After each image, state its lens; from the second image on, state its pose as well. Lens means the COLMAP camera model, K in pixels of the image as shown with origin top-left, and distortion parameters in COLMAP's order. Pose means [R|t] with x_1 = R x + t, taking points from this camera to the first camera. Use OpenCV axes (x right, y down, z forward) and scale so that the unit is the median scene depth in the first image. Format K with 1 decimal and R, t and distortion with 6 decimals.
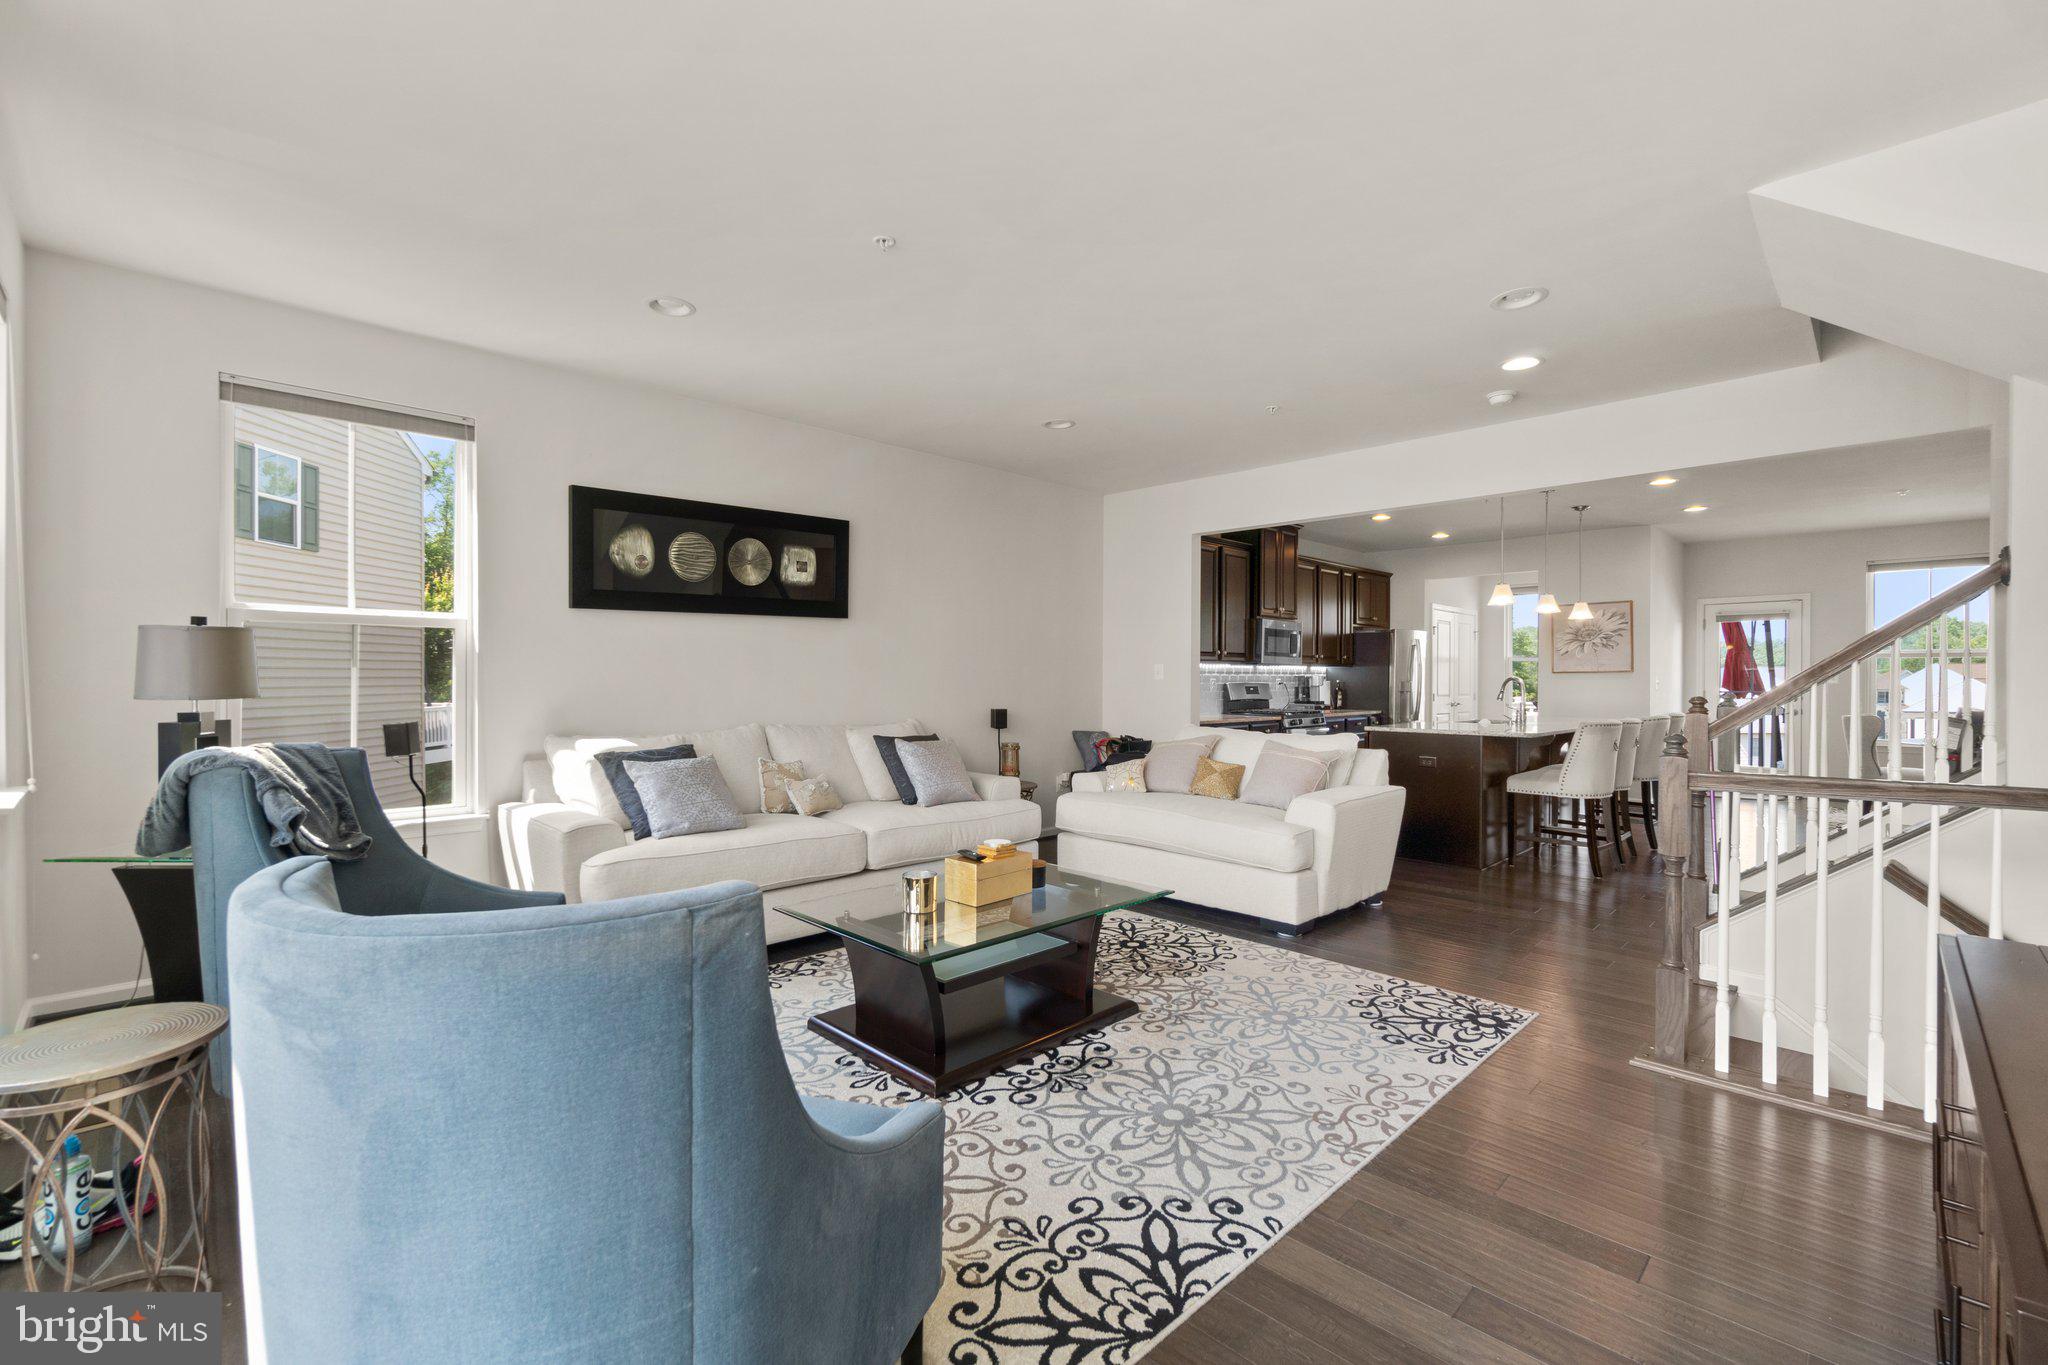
lens RADIAL K [[878.2, 0, 1020.2], [0, 878.2, 678.2], [0, 0, 1]] dist [-0.001540, -0.000030]
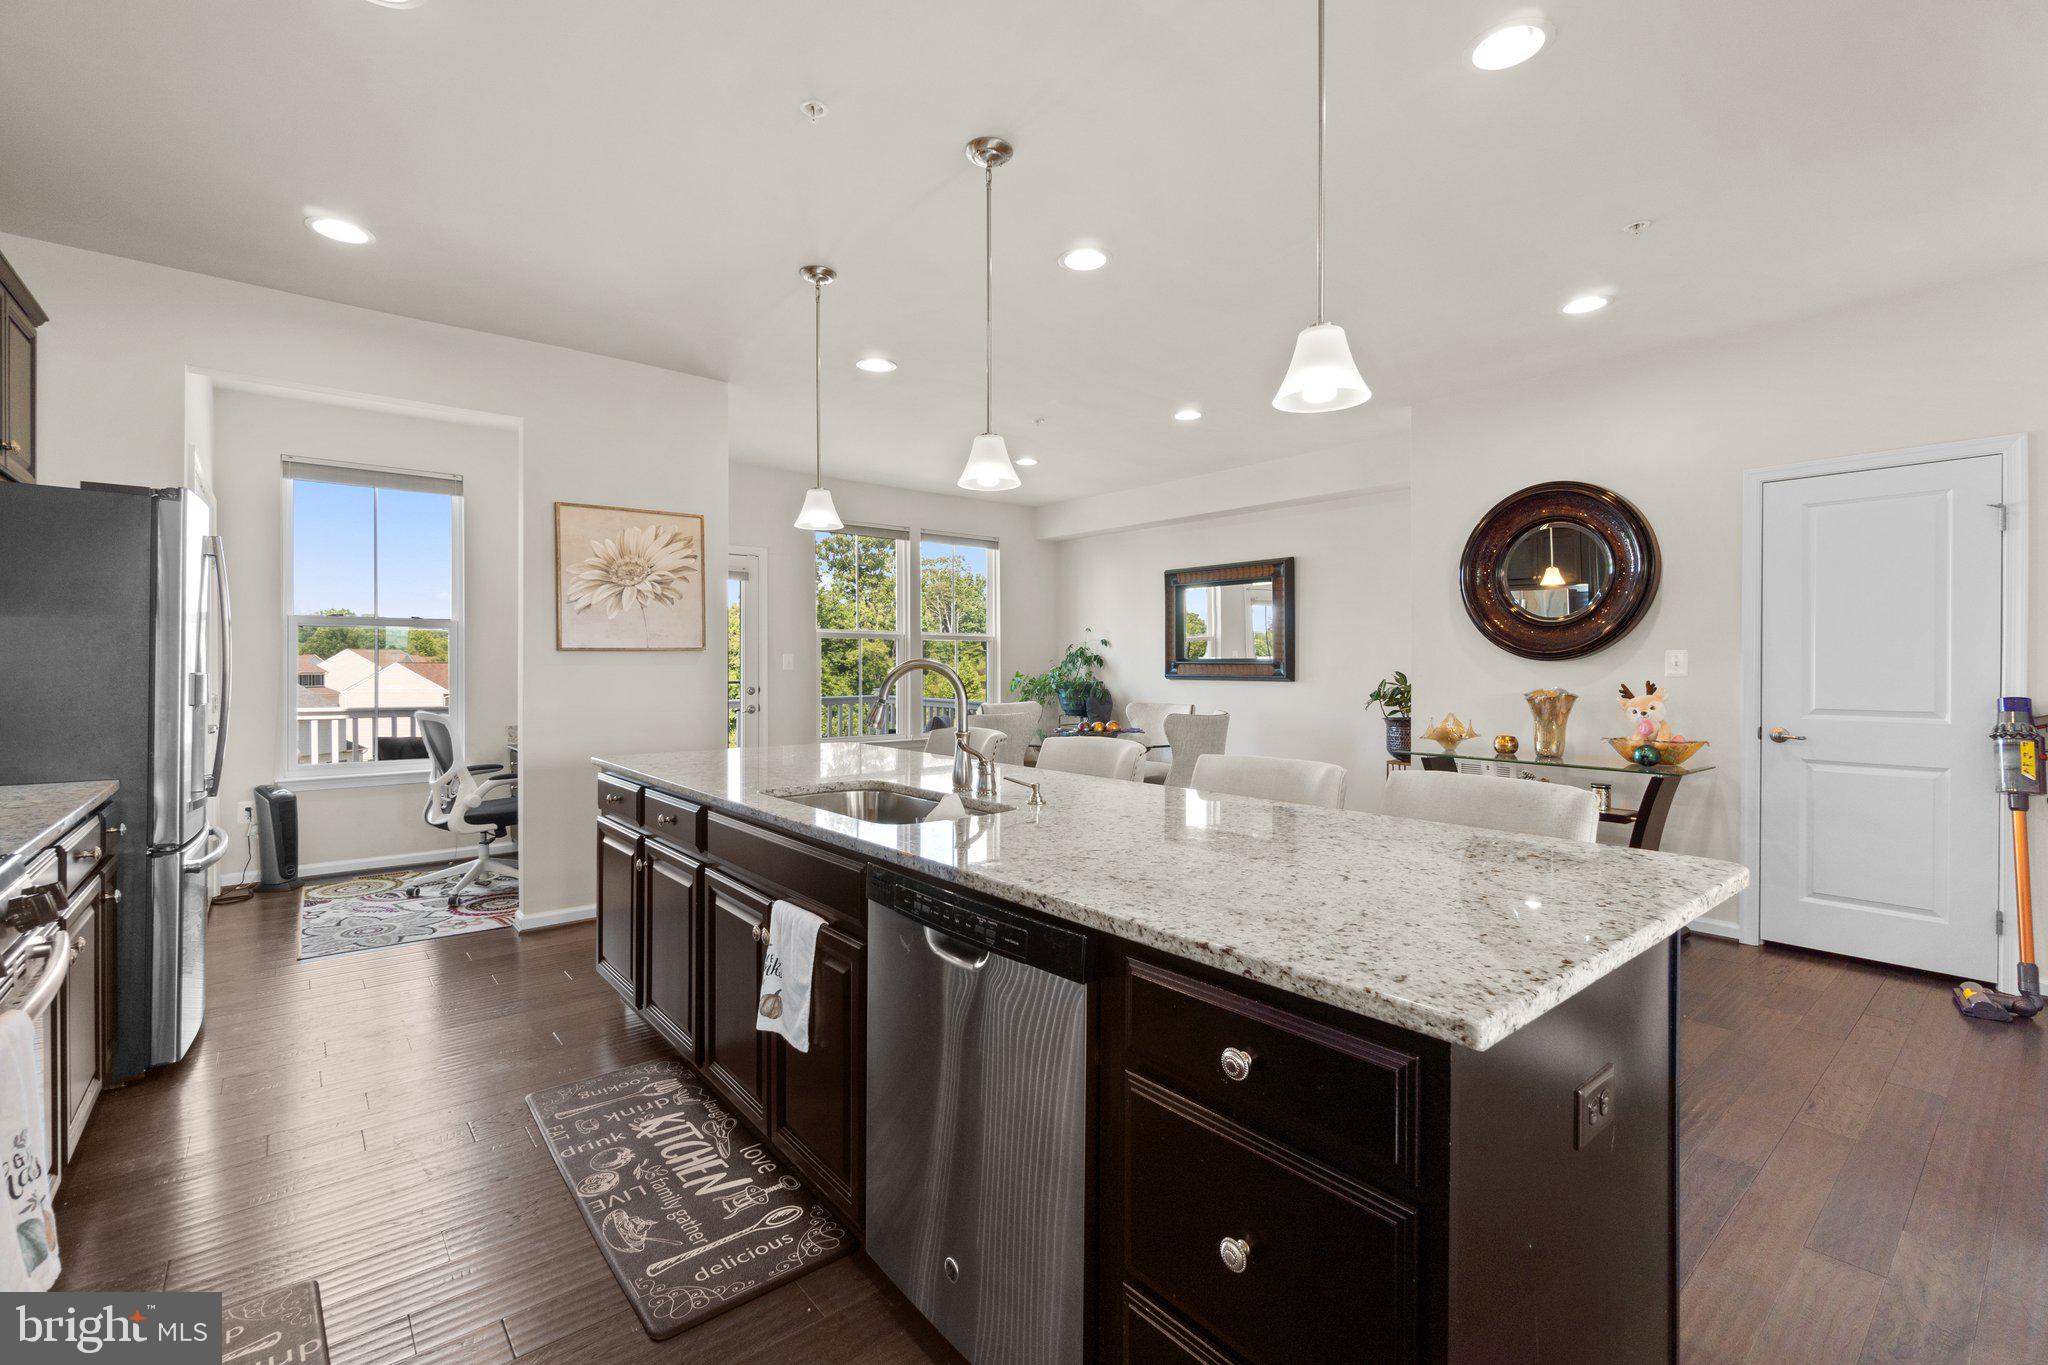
lens RADIAL K [[890.5, 0, 1015.7], [0, 890.5, 662.6], [0, 0, 1]] dist [-0.002516, -0.000333]
pose [[0.097013, 0.000251, 0.995283, 0.477940], [-0.000621, 1.000000, -0.000191, 0.000809], [-0.995283, -0.000600, 0.097013, 2.015926]]
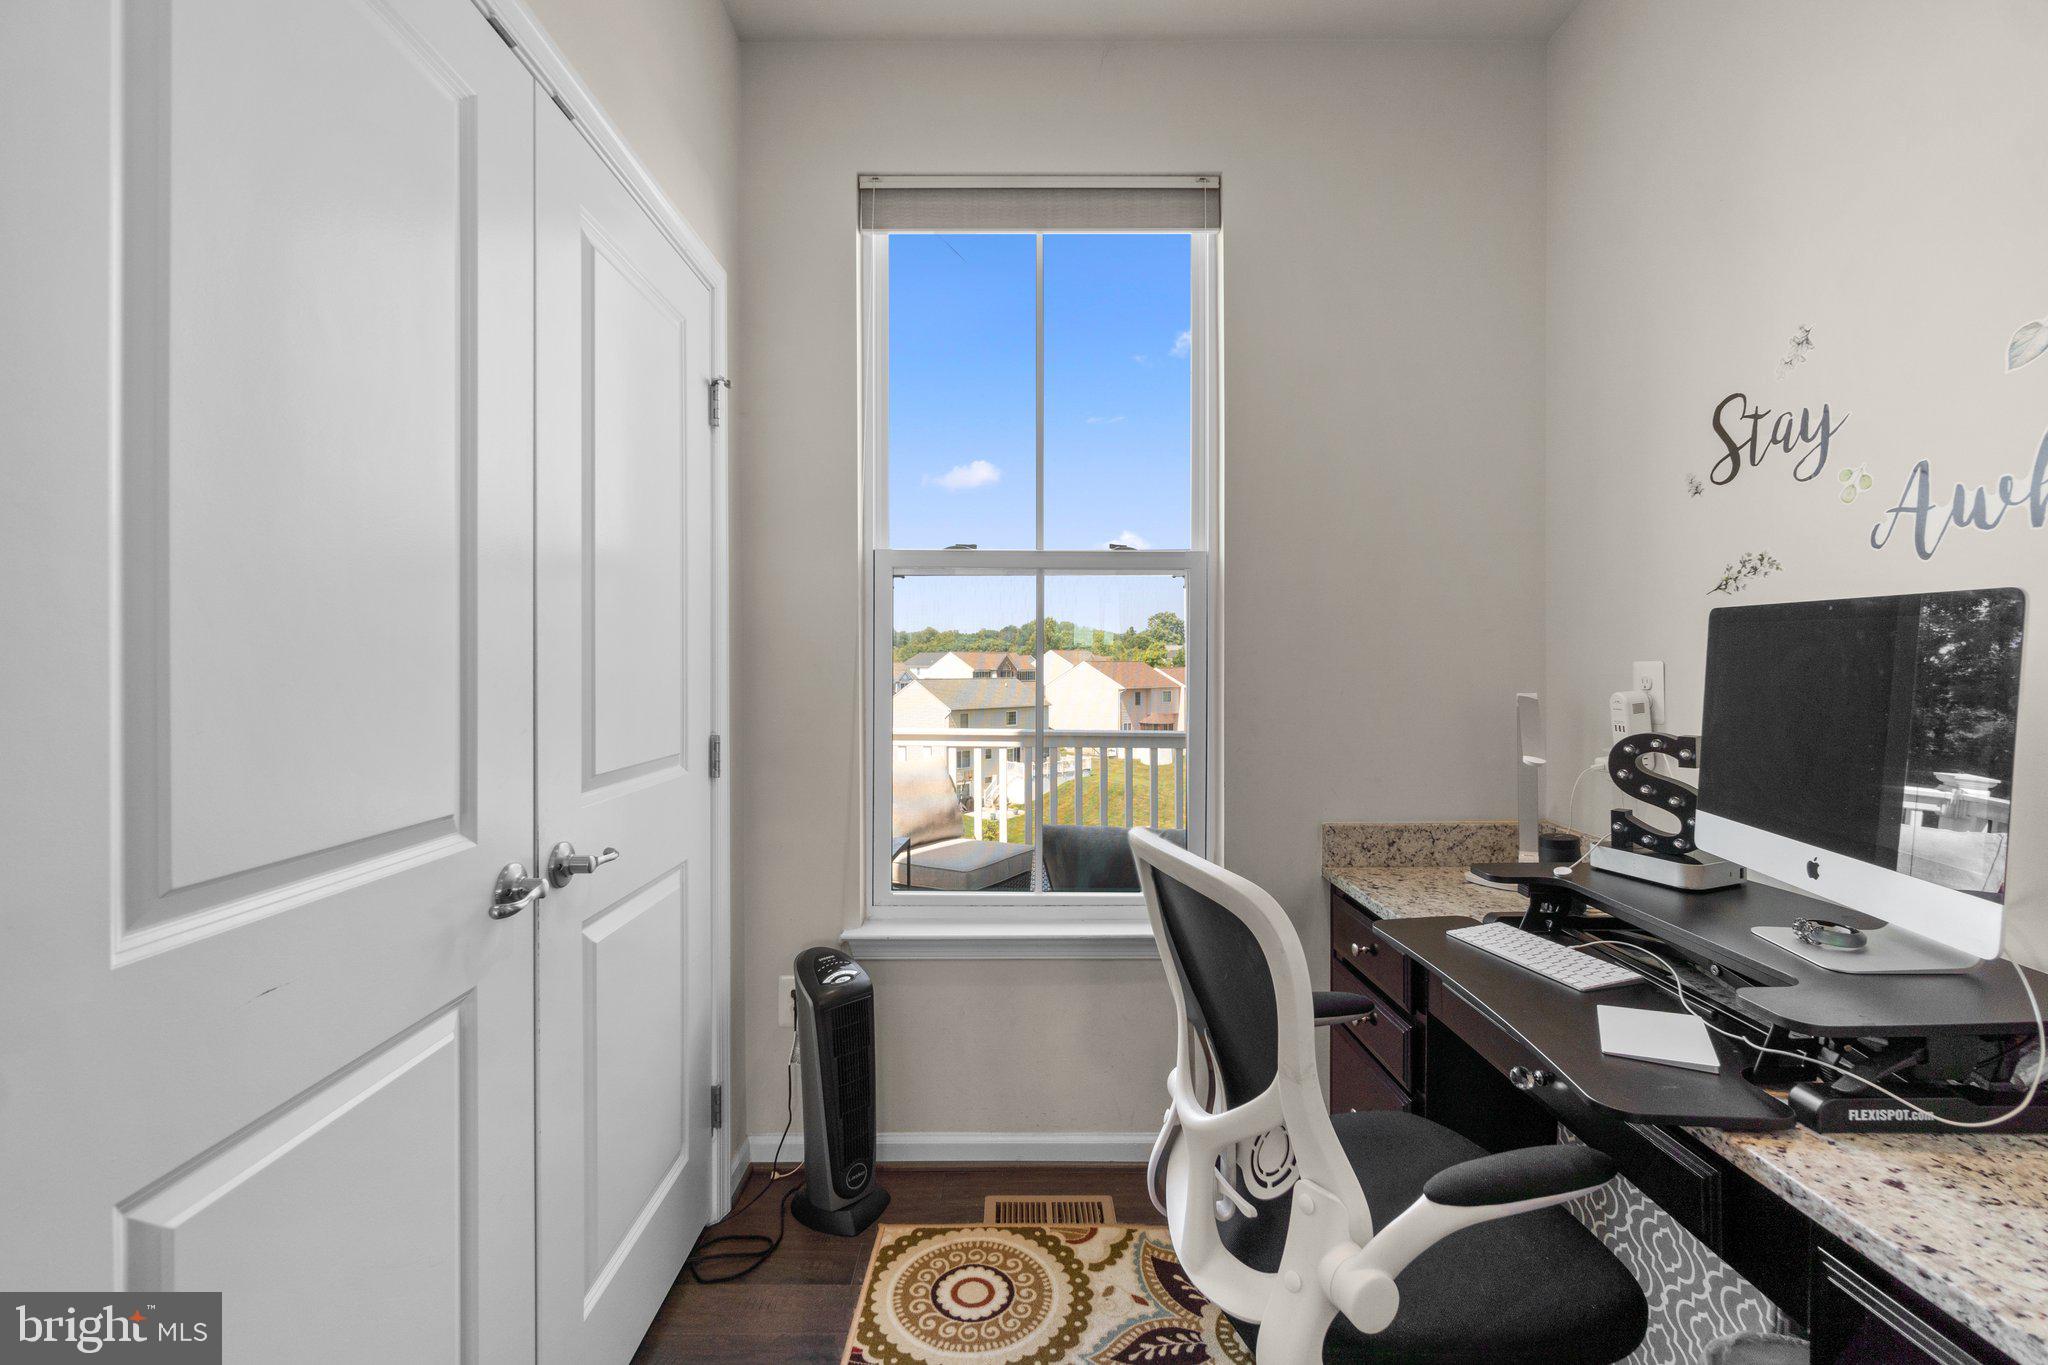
lens RADIAL K [[885.2, 0, 1019.9], [0, 885.2, 673.3], [0, 0, 1]] dist [-0.002890, -0.000167]
pose [[0.702088, -0.010654, 0.712011, 1.510980], [0.001594, 0.999909, 0.013390, 0.003960], [-0.712089, -0.008266, 0.702041, 2.890893]]
